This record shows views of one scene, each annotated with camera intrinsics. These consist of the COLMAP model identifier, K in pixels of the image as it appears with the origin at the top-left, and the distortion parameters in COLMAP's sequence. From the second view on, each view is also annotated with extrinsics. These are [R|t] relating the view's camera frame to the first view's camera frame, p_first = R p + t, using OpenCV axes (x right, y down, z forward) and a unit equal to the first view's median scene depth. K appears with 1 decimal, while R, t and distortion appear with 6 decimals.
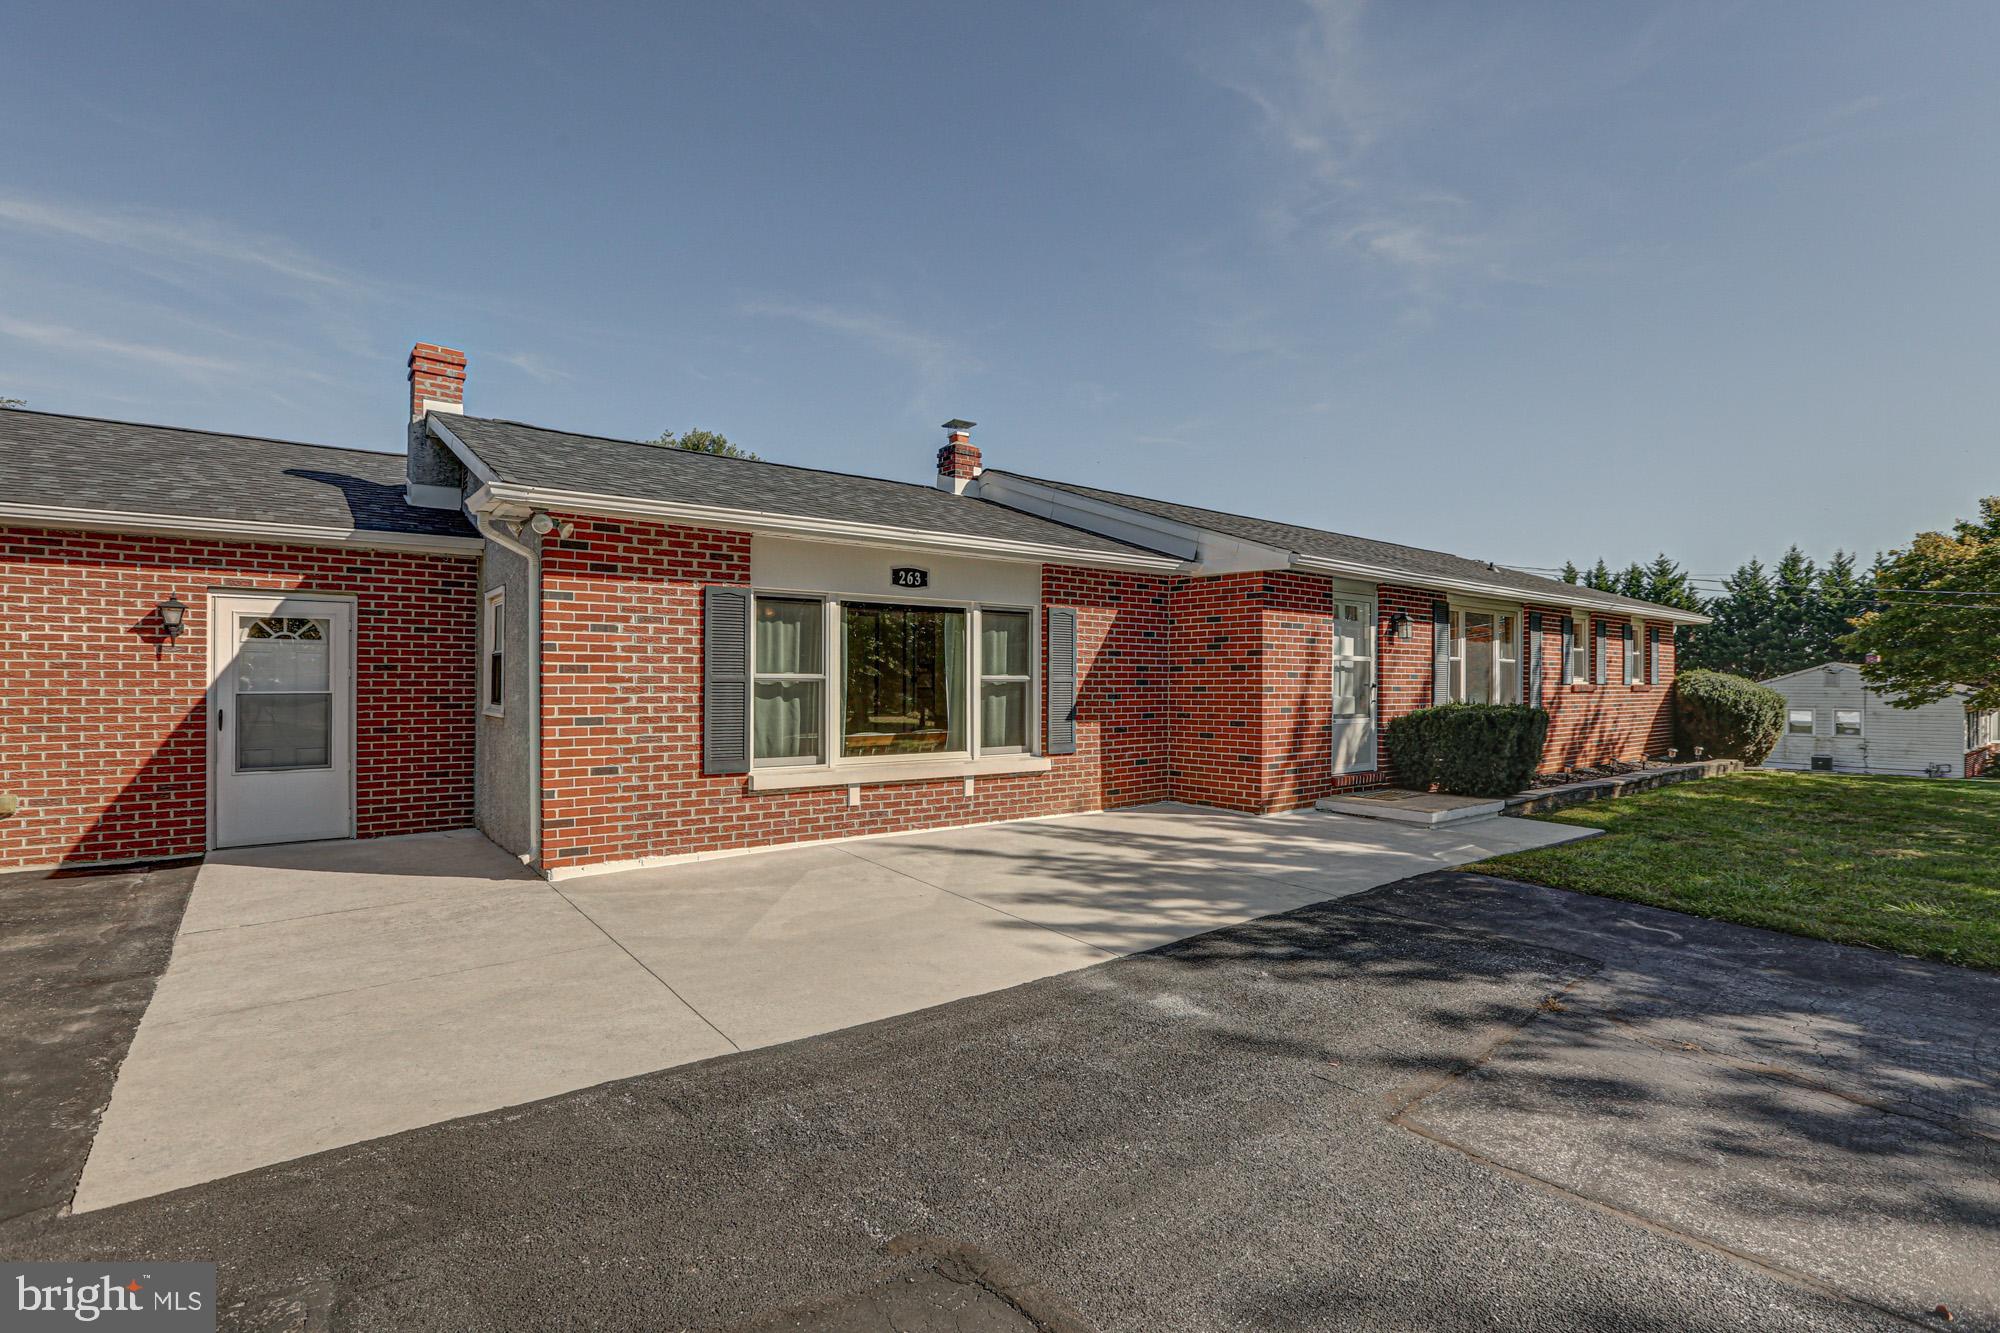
lens RADIAL K [[928.1, 0, 966.2], [0, 928.1, 666.3], [0, 0, 1]] dist [-0.026704, 0.011897]
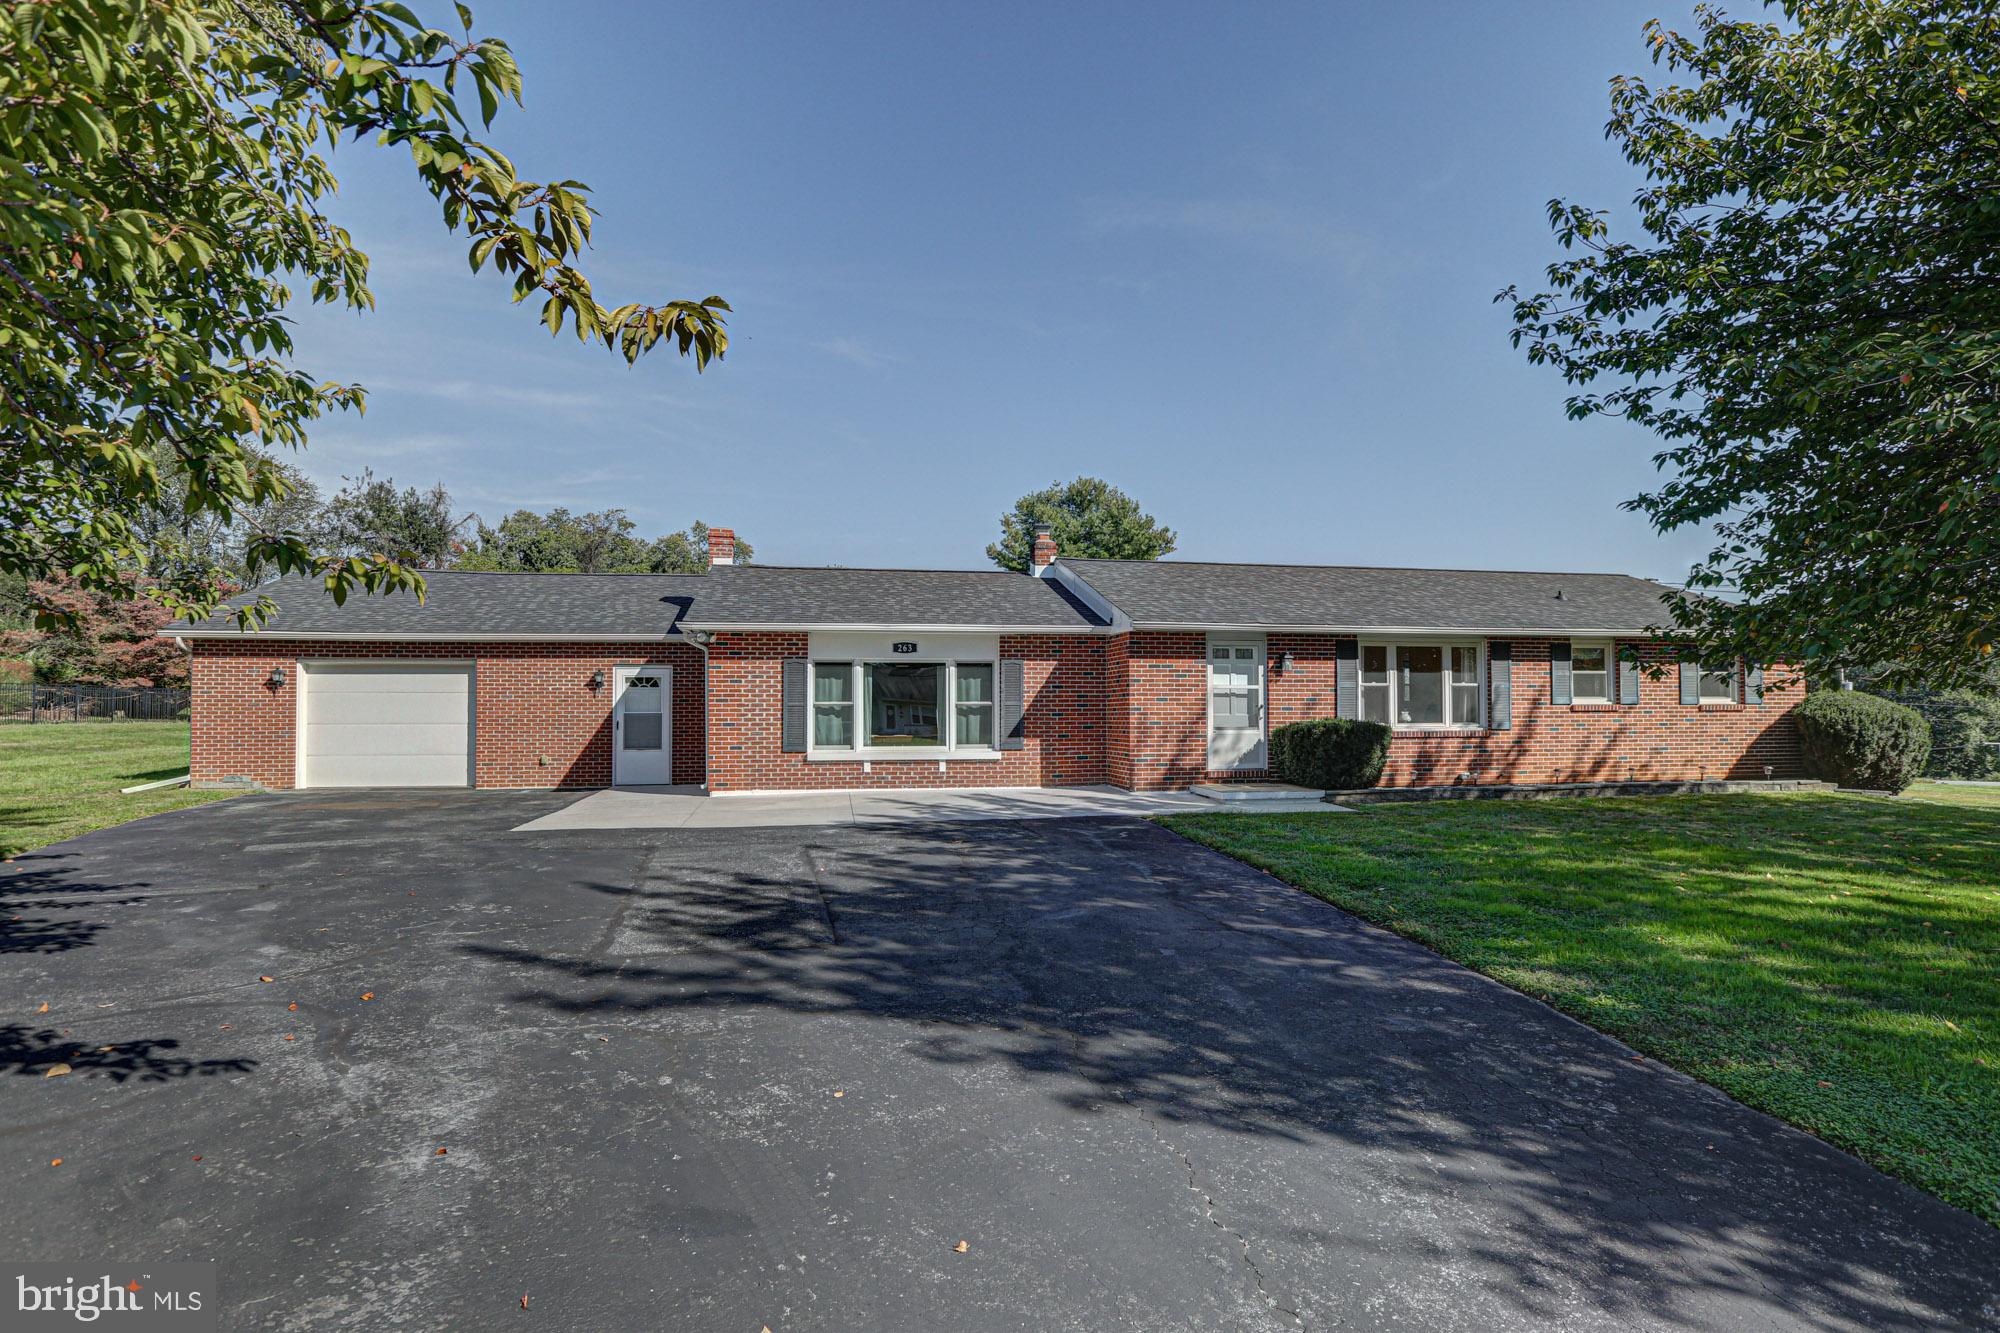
lens RADIAL K [[1015.2, 0, 1000.0], [0, 1015.2, 666.5], [0, 0, 1]] dist [-0.002272, -0.000222]
pose [[0.891544, -0.022131, -0.452392, 1.028794], [0.013228, 0.999652, -0.022835, -0.013479], [0.452740, 0.014374, 0.891527, -0.698571]]
